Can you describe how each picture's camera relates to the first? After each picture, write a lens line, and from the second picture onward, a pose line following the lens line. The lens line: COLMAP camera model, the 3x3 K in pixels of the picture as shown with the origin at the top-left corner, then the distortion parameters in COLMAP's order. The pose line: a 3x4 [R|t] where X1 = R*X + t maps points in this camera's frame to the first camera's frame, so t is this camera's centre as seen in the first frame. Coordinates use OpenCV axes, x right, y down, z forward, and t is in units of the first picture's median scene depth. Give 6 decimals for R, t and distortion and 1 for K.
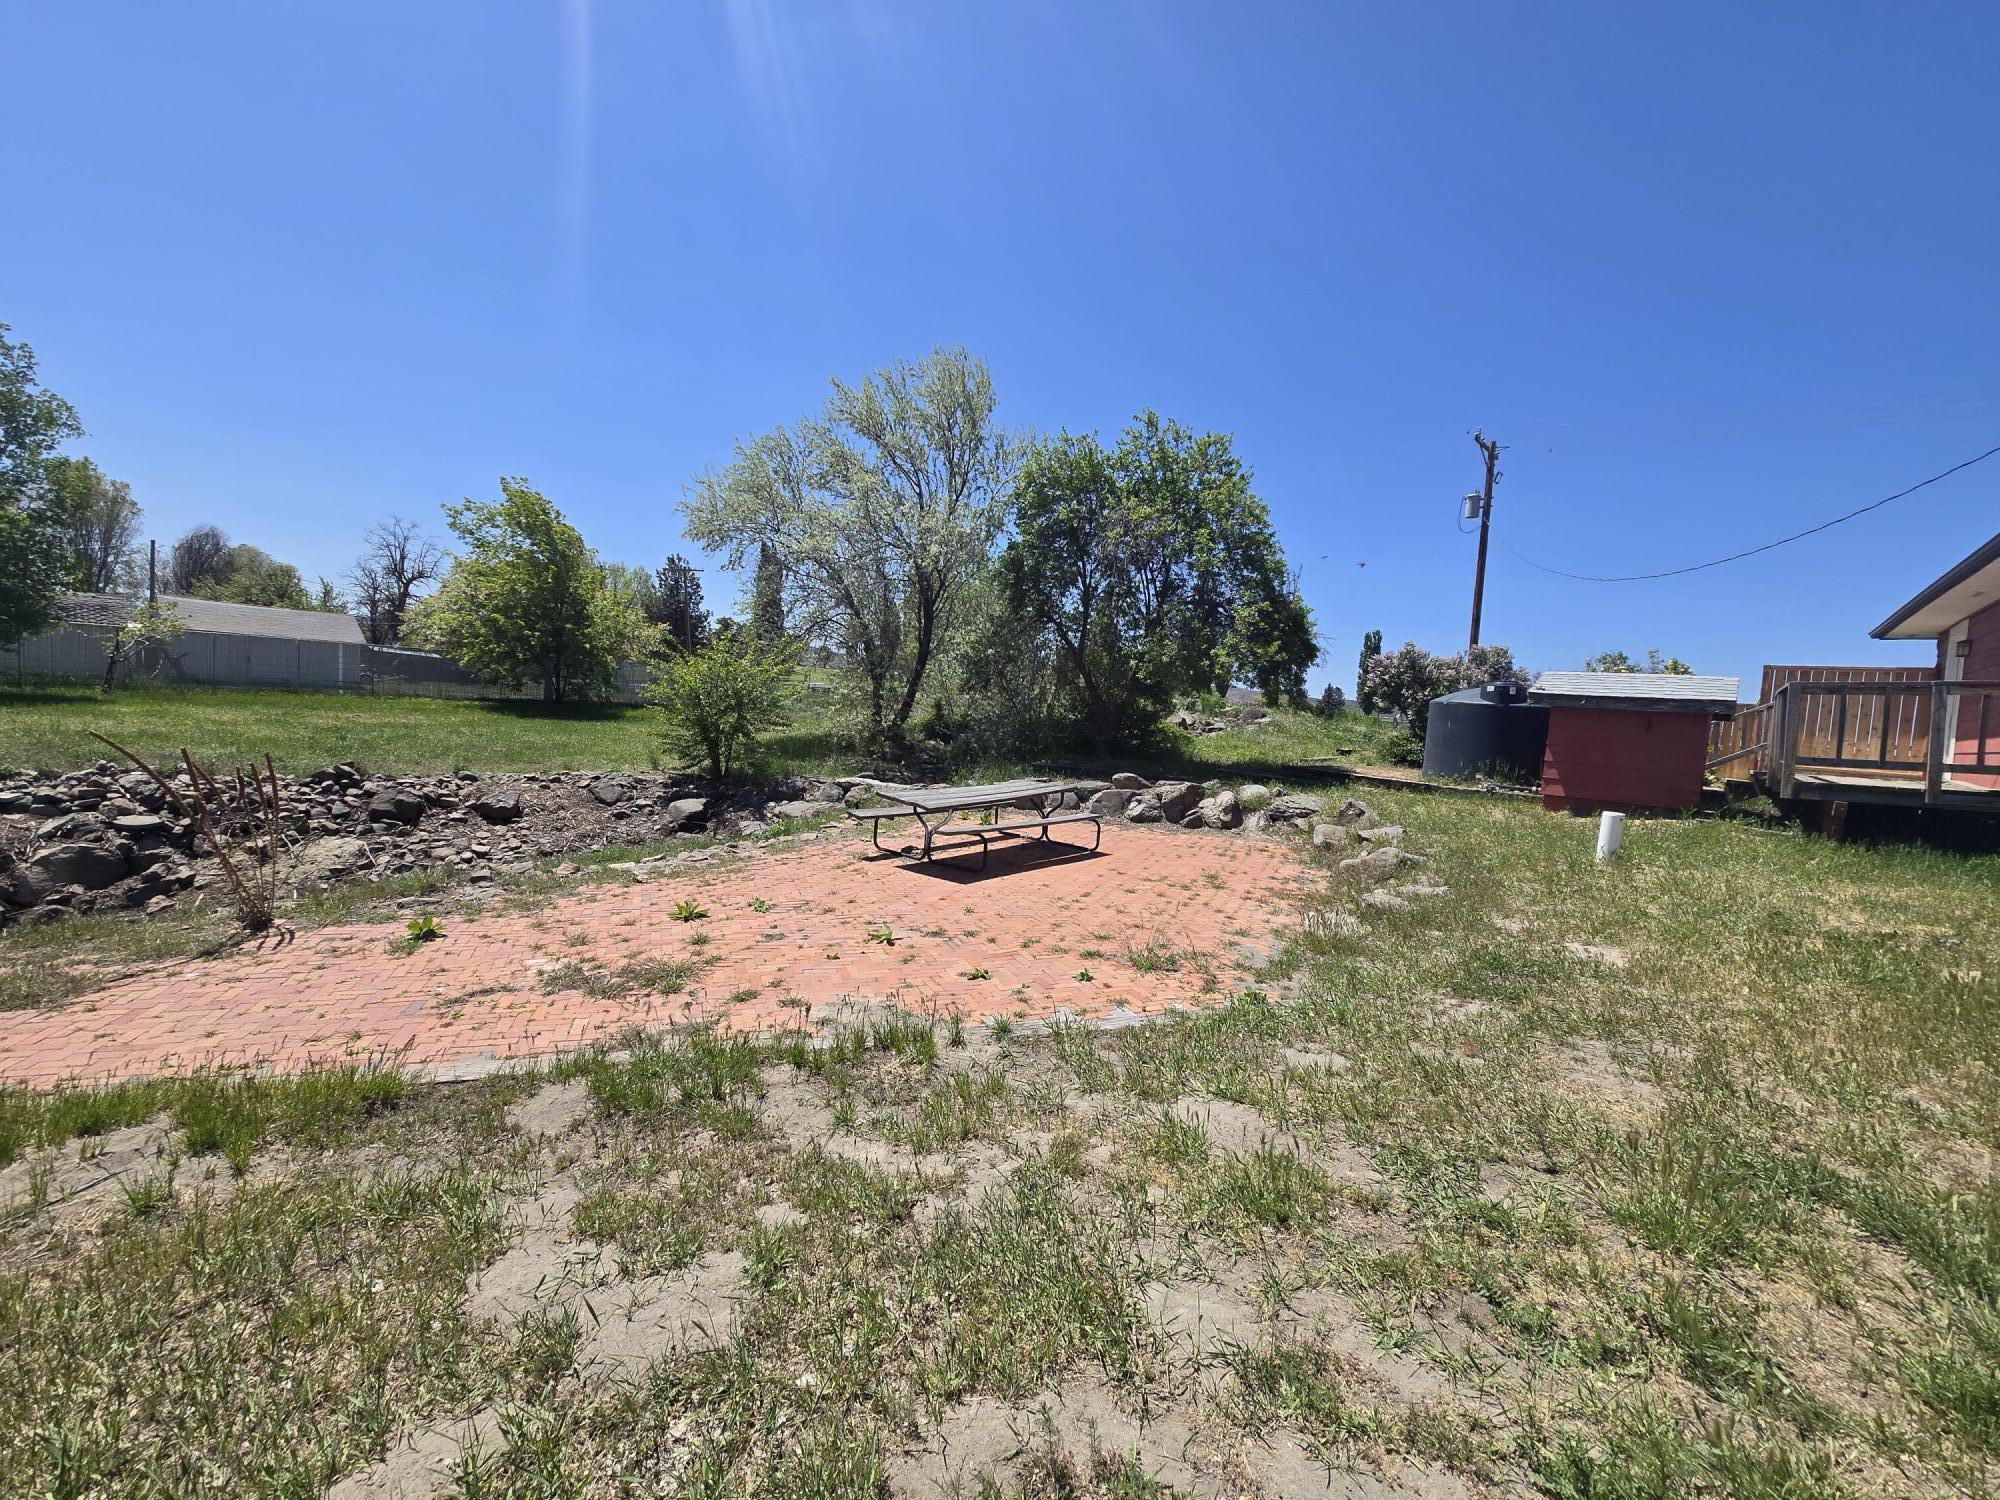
lens RADIAL K [[808.9, 0, 1008.9], [0, 808.9, 734.5], [0, 0, 1]] dist [-0.003059, -0.000340]
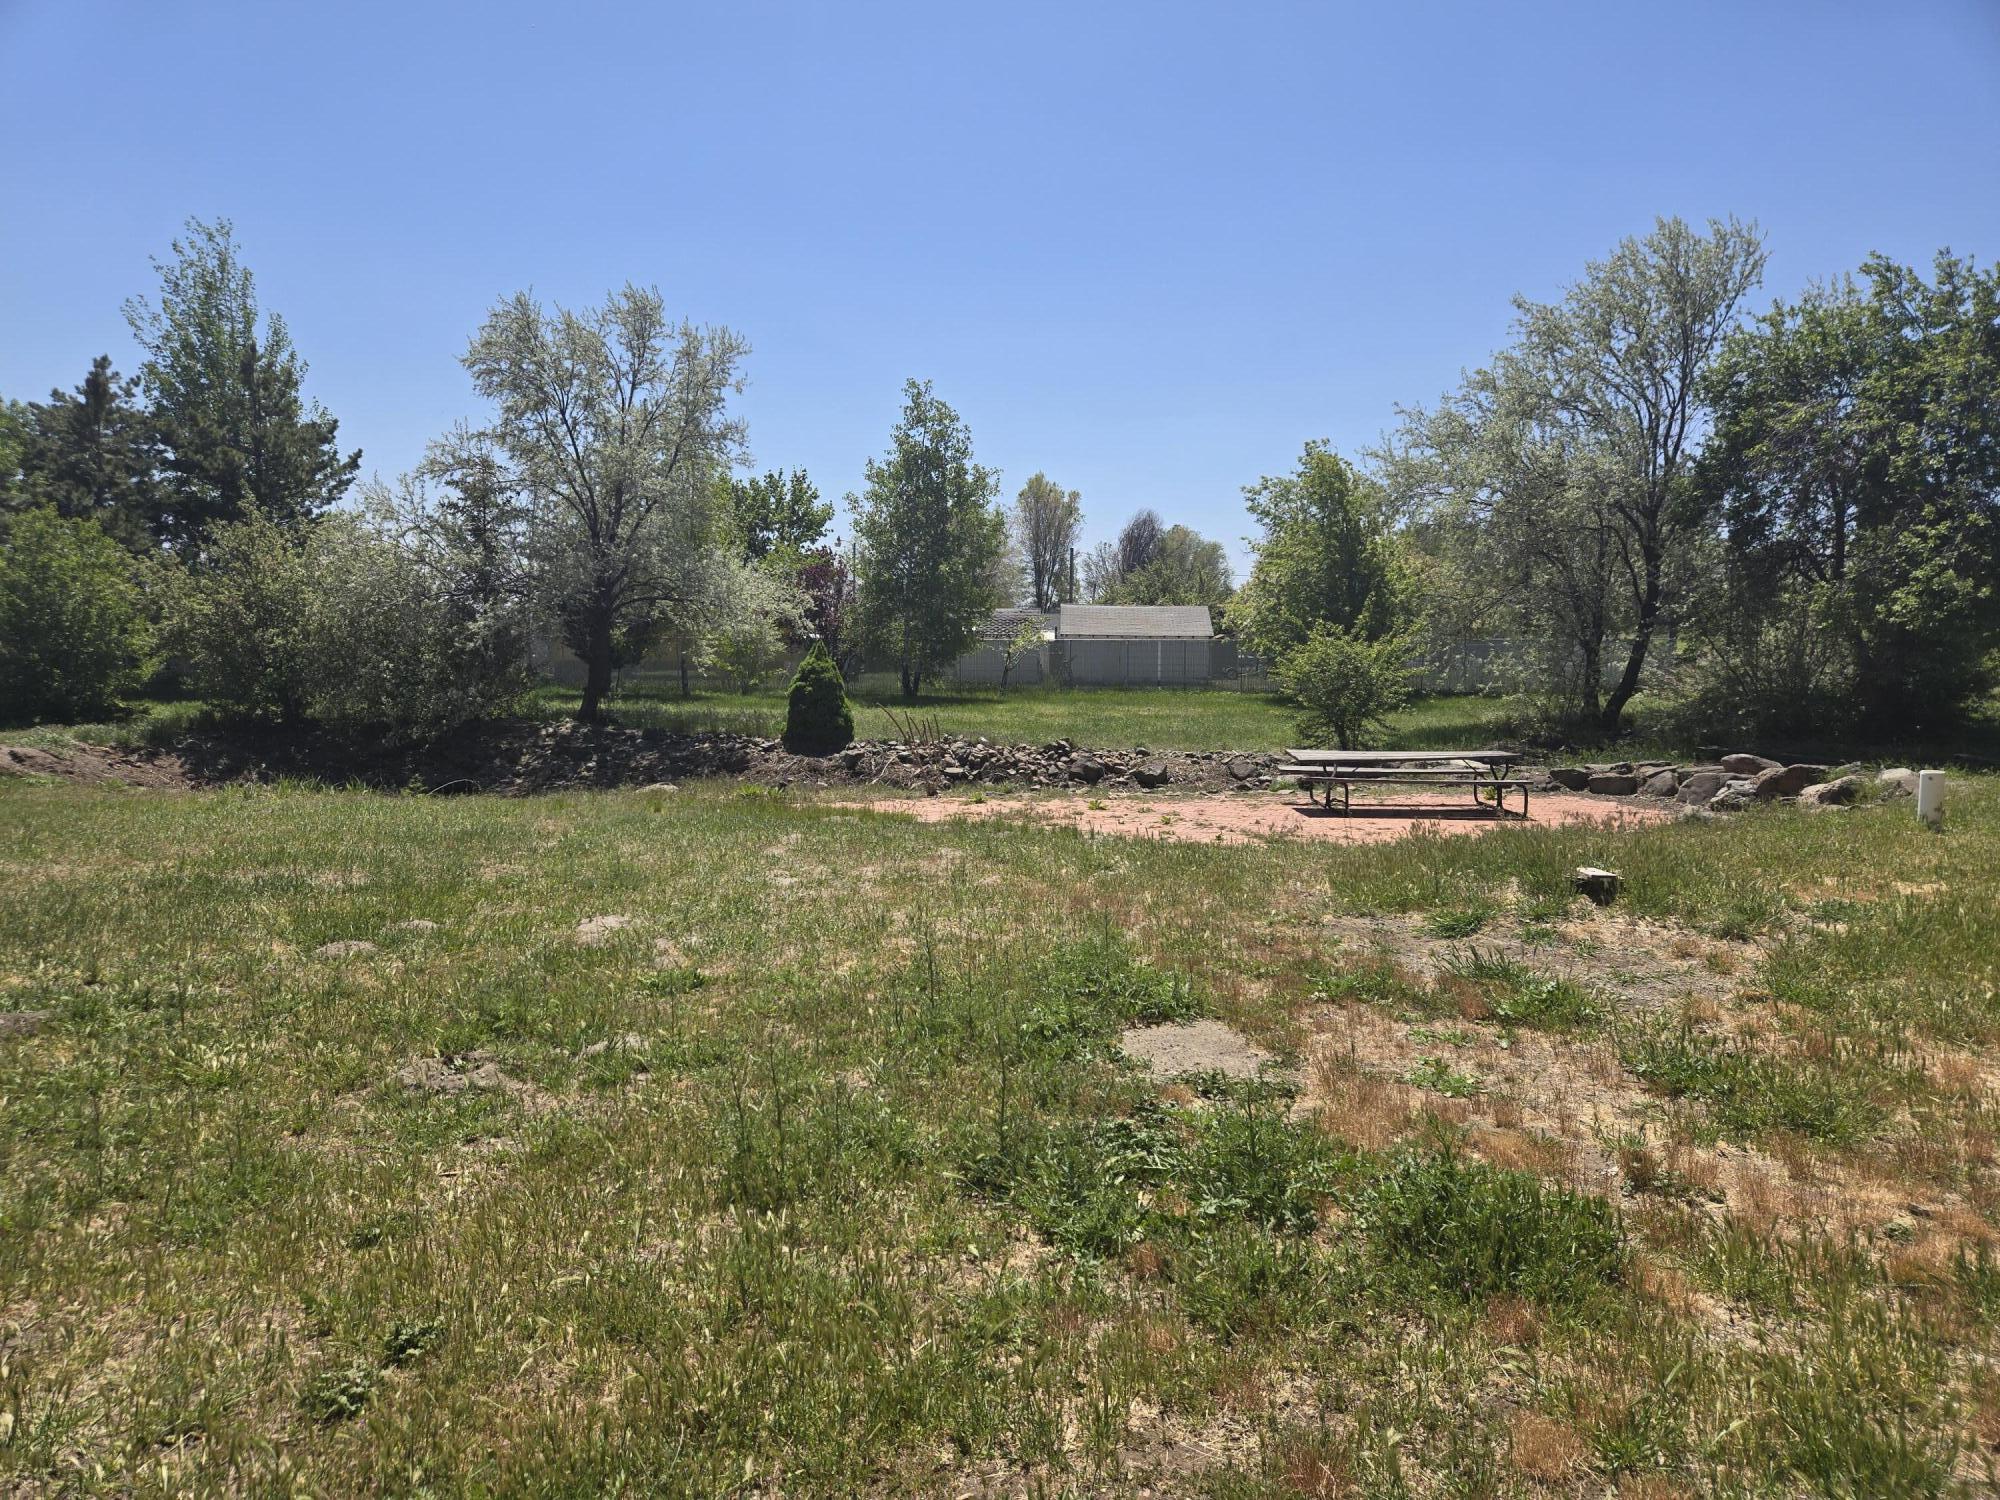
lens RADIAL K [[1343.2, 0, 996.2], [0, 1343.2, 751.8], [0, 0, 1]] dist [0.024357, -0.010359]
pose [[0.607258, 0.002895, -0.794500, 0.896023], [-0.000086, 0.999994, 0.003578, 0.048485], [0.794505, -0.002104, 0.607254, -0.459041]]
